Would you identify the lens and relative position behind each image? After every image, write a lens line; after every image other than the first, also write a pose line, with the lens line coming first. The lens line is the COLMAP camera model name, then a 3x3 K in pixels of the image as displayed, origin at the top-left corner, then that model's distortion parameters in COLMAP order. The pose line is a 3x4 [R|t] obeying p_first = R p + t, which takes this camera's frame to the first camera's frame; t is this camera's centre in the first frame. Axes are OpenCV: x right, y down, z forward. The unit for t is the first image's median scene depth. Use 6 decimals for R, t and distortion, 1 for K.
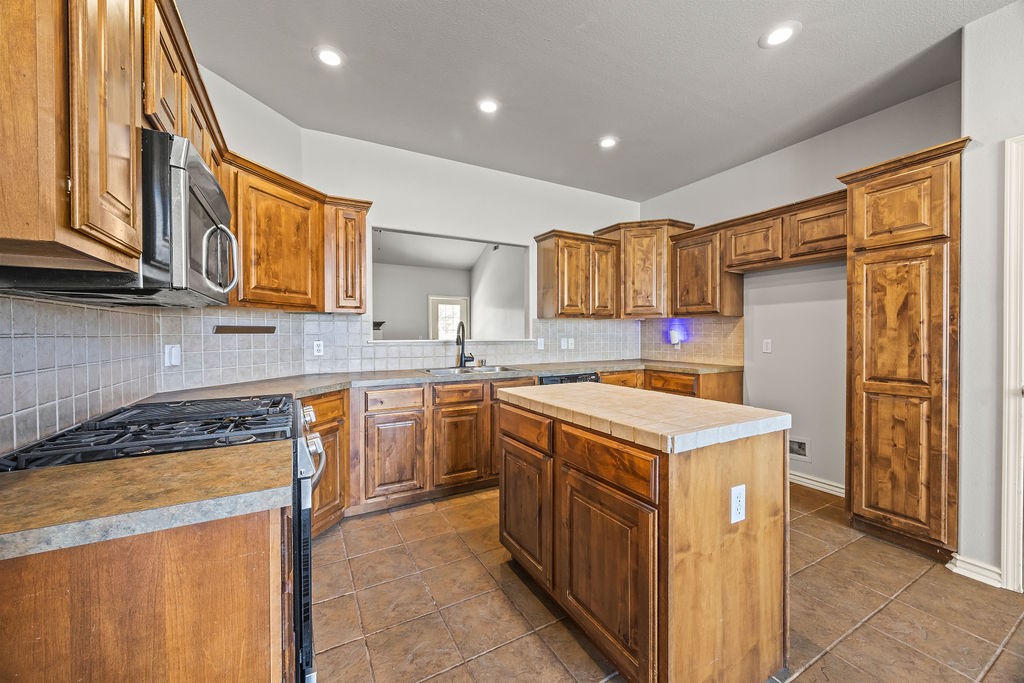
lens RADIAL K [[385.3, 0, 506.3], [0, 385.3, 339.8], [0, 0, 1]] dist [-0.002575, 0.000276]
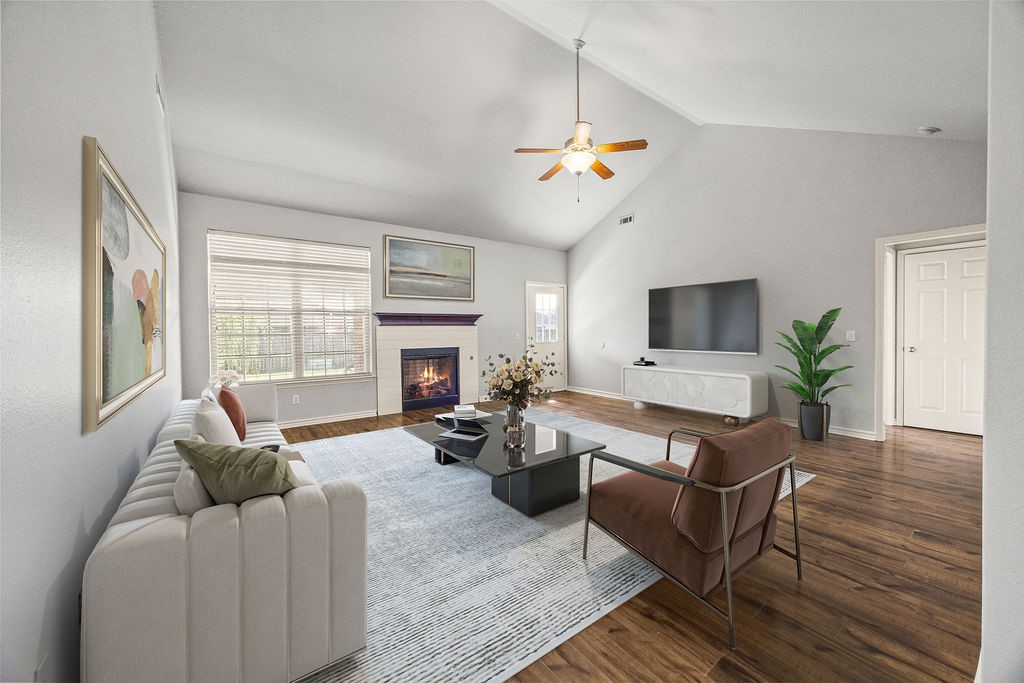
lens RADIAL K [[385.3, 0, 506.8], [0, 385.3, 335.0], [0, 0, 1]] dist [-0.002575, 0.000276]
pose [[0.990851, -0.007744, 0.134735, -1.478854], [0.008556, 0.999949, -0.005450, -0.008252], [-0.134686, 0.006553, 0.990867, 0.962825]]
